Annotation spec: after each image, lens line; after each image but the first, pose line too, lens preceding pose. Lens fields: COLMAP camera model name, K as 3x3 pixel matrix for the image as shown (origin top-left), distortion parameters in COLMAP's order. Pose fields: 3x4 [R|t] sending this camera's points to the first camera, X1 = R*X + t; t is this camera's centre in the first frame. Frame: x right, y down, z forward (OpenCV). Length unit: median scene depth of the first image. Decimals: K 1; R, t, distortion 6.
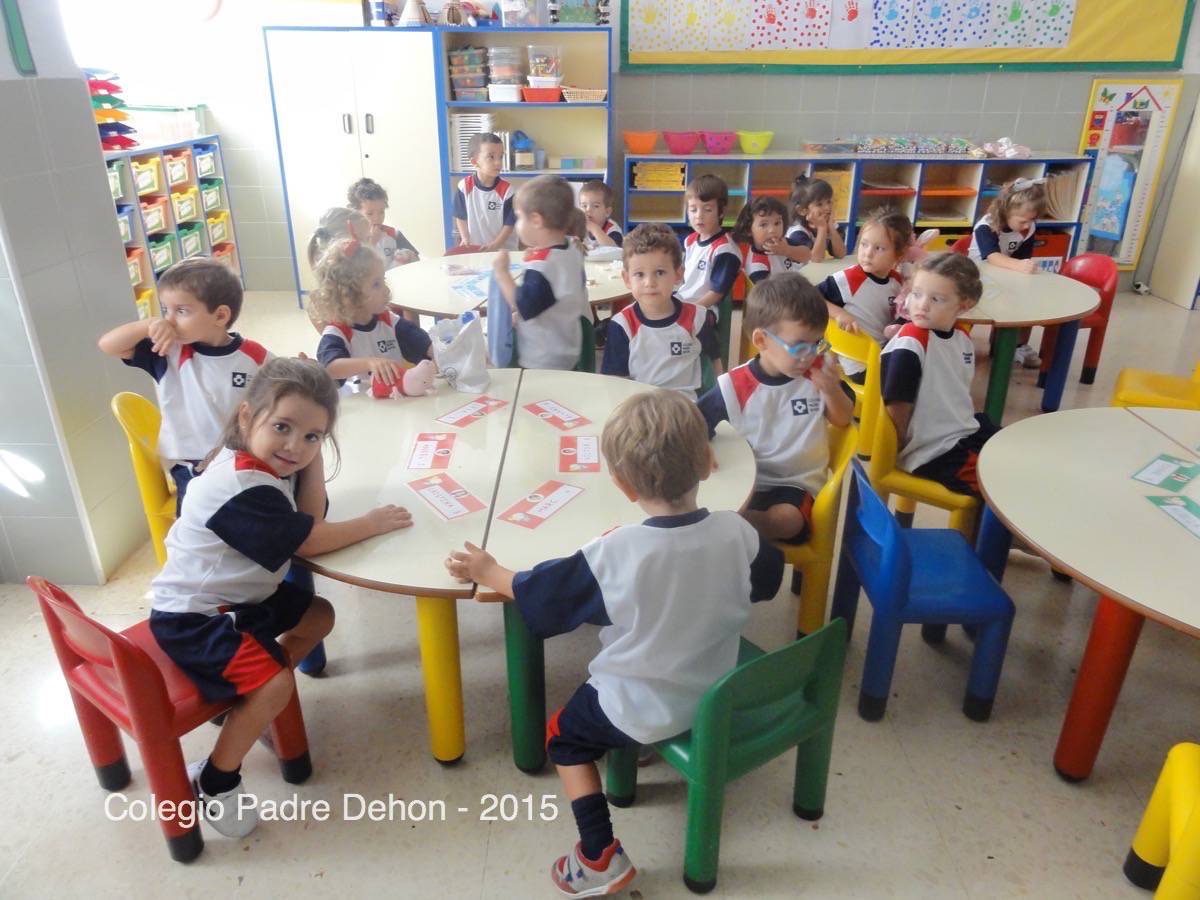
lens RADIAL K [[838.5, 0, 600.0], [0, 838.5, 450.0], [0, 0, 1]] dist [0.003743, -0.001083]
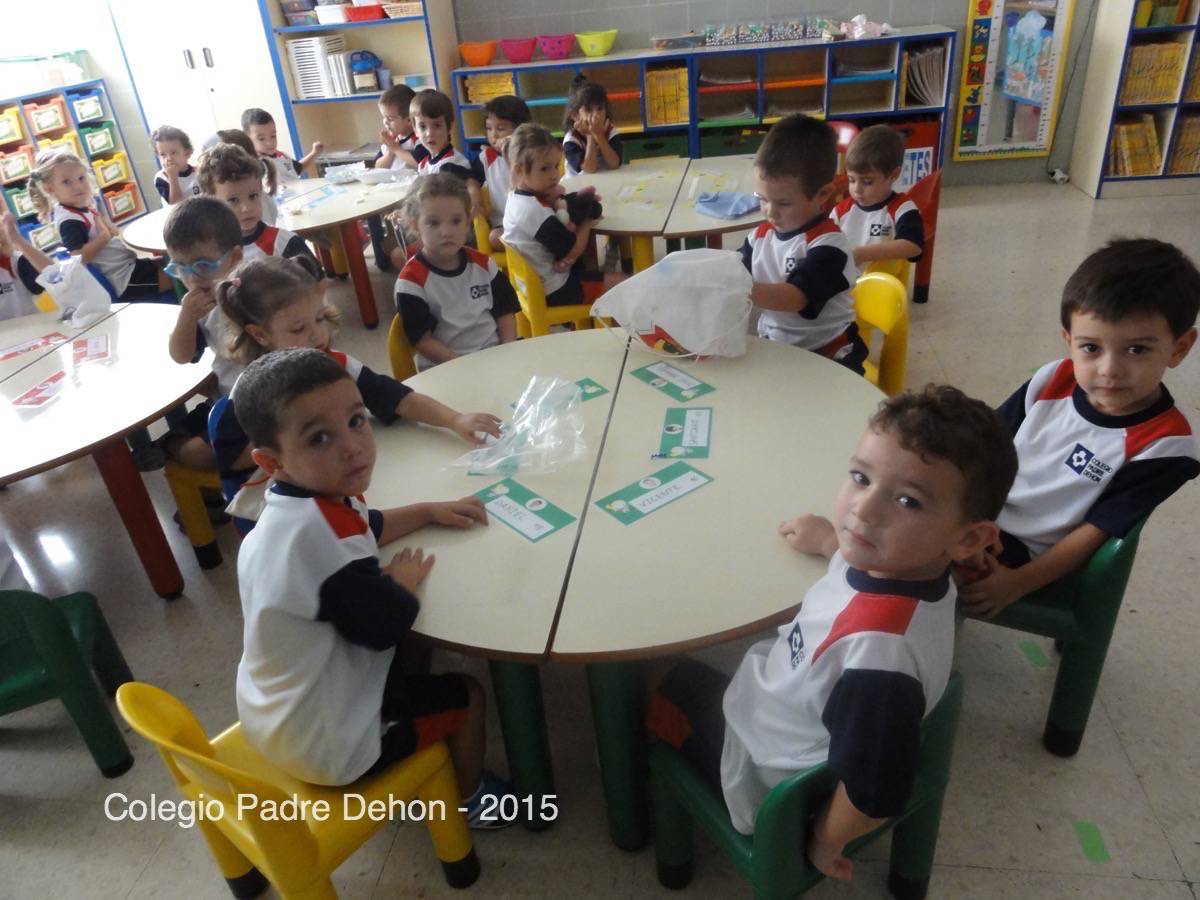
lens RADIAL K [[838.5, 0, 600.0], [0, 838.5, 450.0], [0, 0, 1]] dist [0.003743, -0.001083]
pose [[0.985438, -0.002575, -0.170016, 0.356227], [0.020025, 0.994684, 0.101005, -0.003833], [0.168852, -0.102939, 0.980251, 0.020024]]
